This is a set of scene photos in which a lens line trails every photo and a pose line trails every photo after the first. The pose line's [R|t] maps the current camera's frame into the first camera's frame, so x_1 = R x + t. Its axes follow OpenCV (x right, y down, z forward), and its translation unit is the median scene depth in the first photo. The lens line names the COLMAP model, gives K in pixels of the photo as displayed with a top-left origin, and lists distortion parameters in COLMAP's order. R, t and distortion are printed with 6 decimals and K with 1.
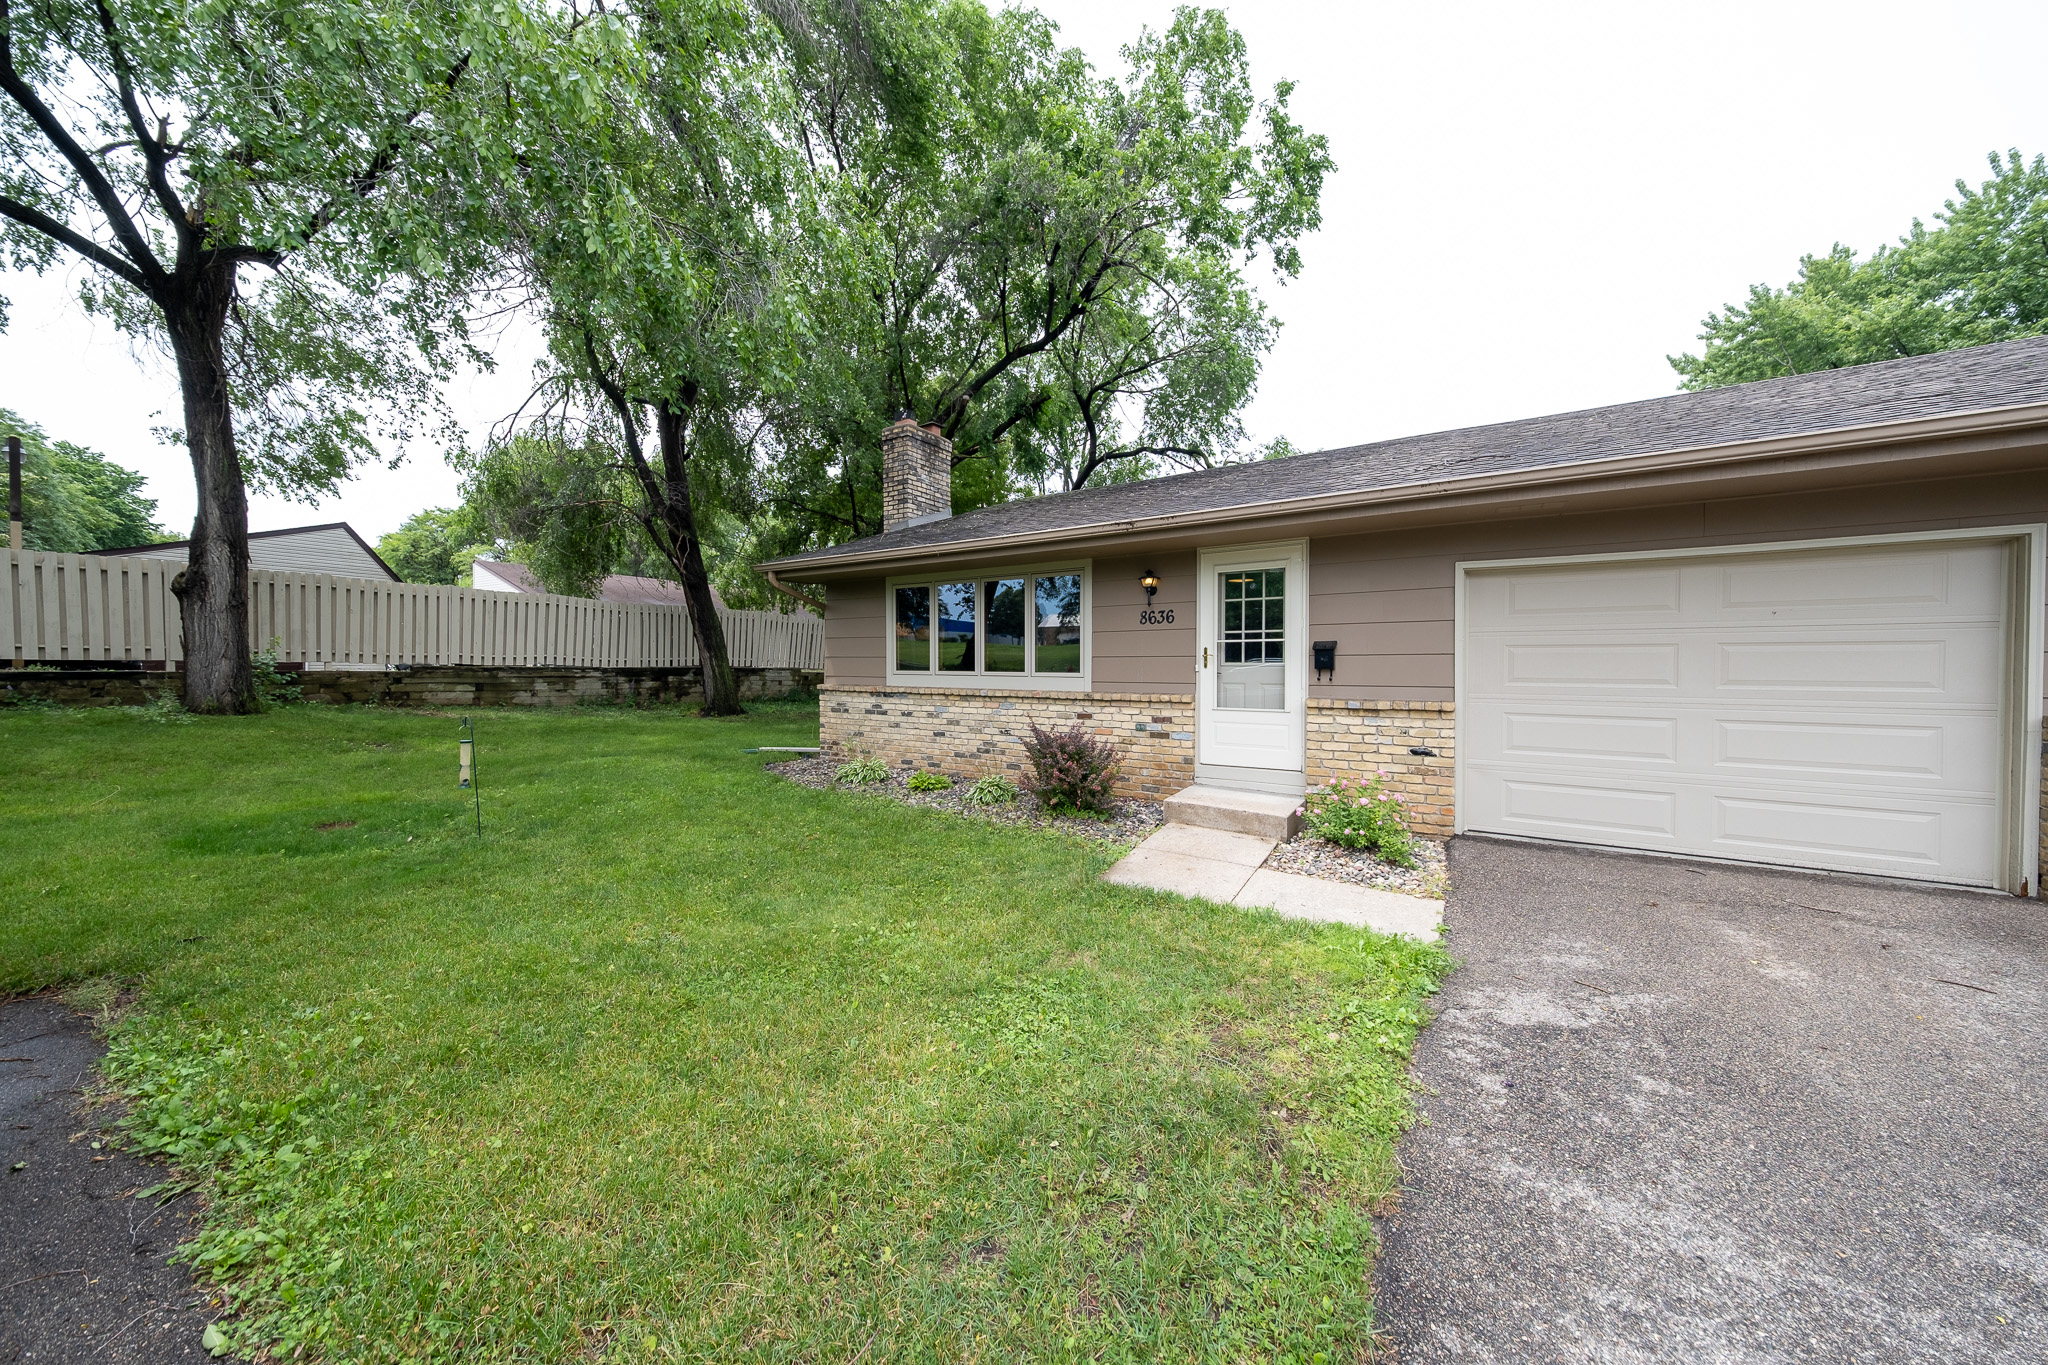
lens RADIAL K [[683.6, 0, 1016.0], [0, 683.6, 677.3], [0, 0, 1]] dist [-0.003687, -0.000720]
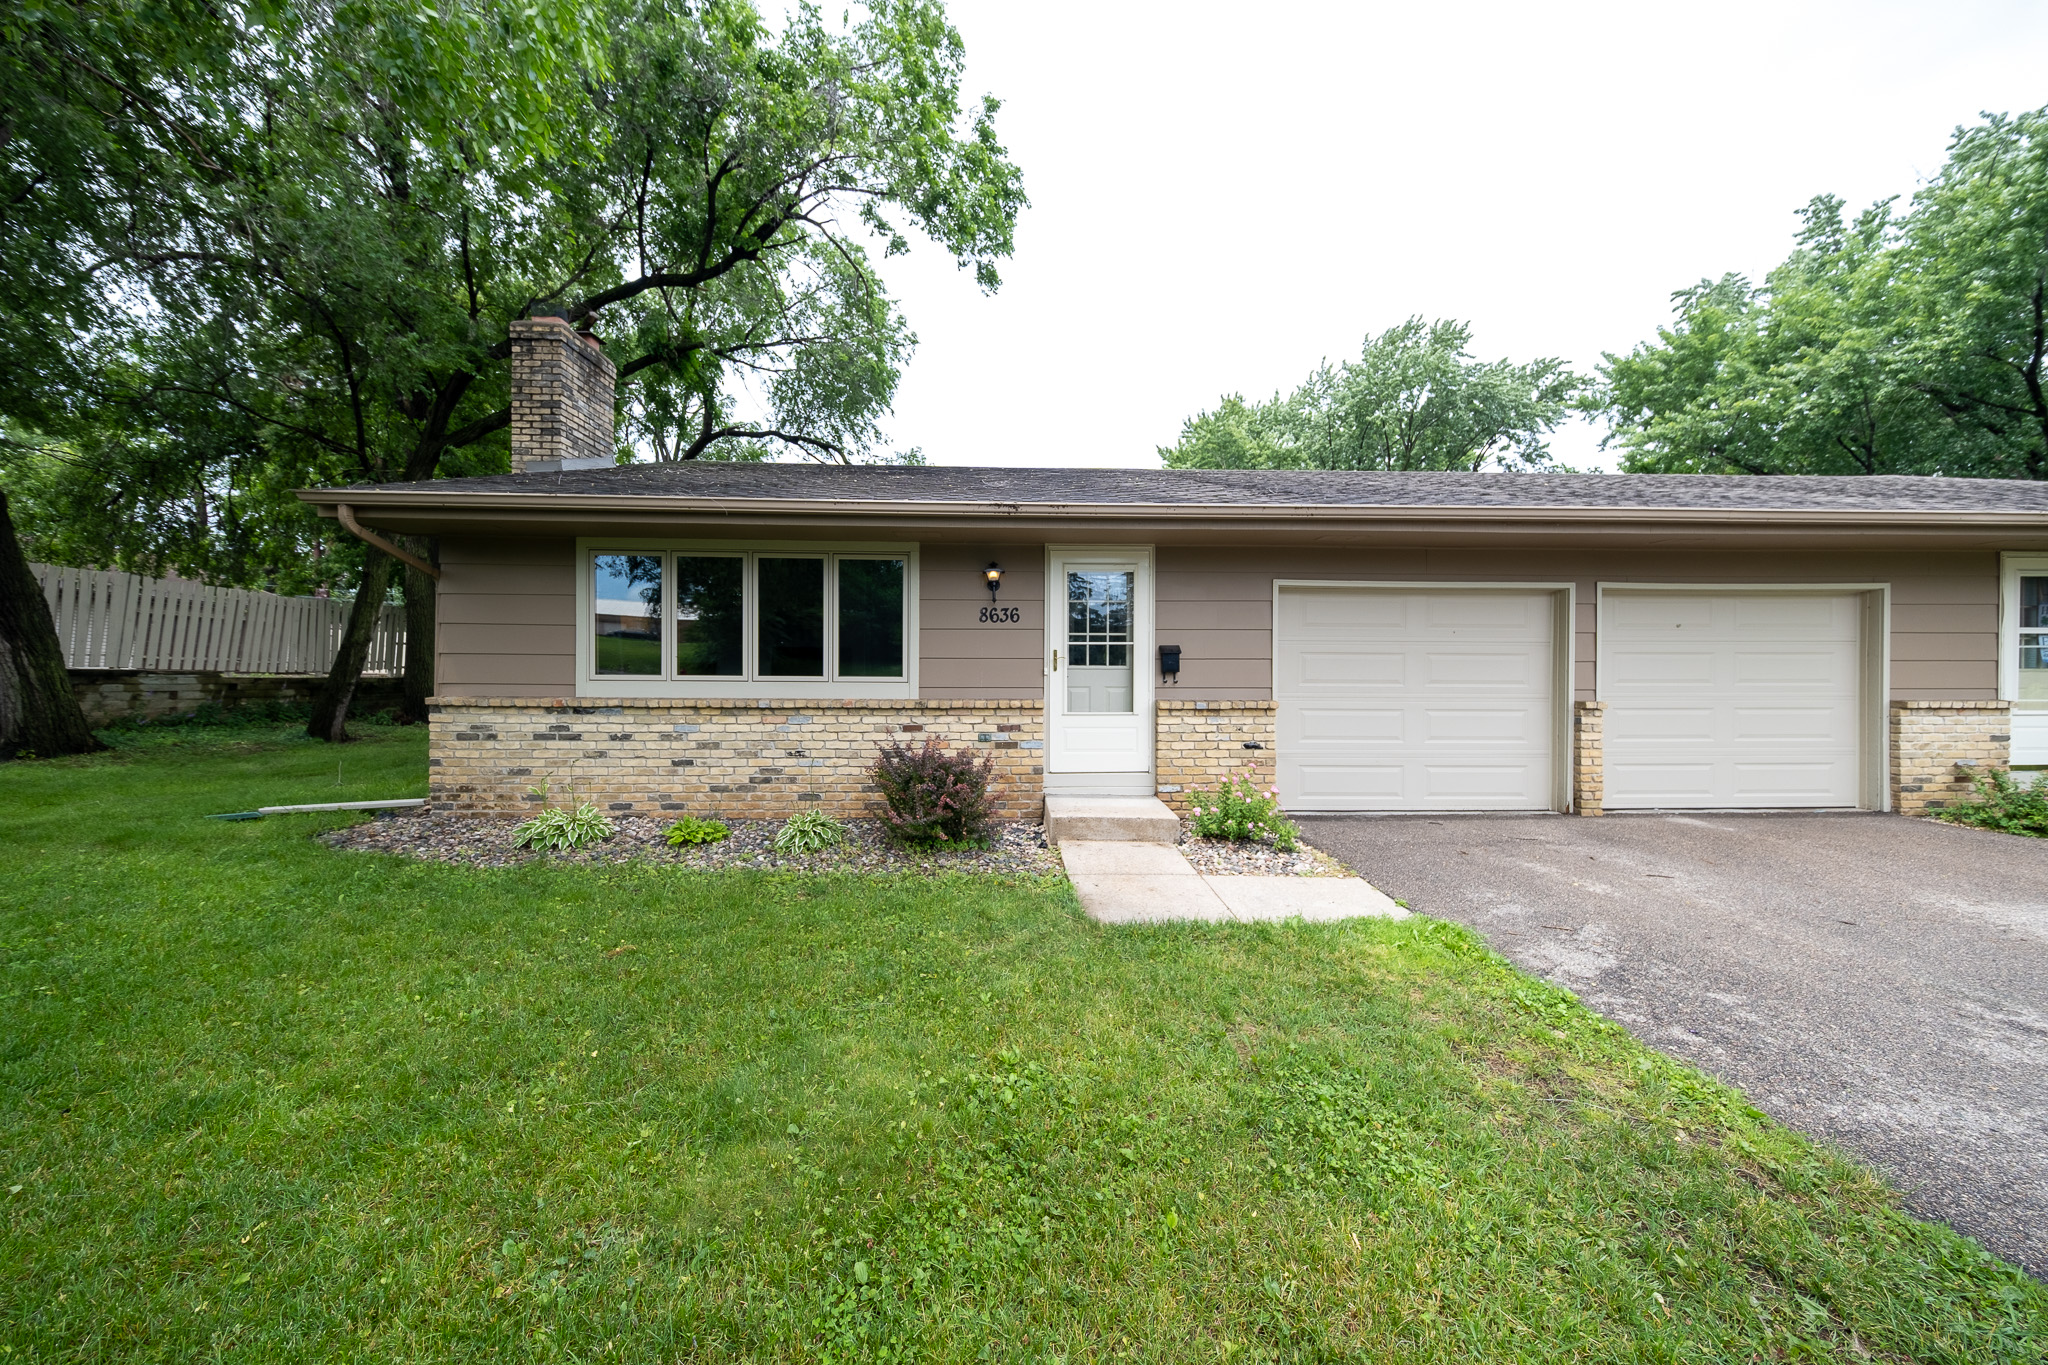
lens RADIAL K [[683.6, 0, 1026.1], [0, 683.6, 677.5], [0, 0, 1]] dist [-0.003687, -0.000720]
pose [[0.811000, -0.004749, 0.585027, -0.294295], [0.007465, 0.999970, -0.002231, -0.002897], [-0.584999, 0.006177, 0.811011, 0.246741]]
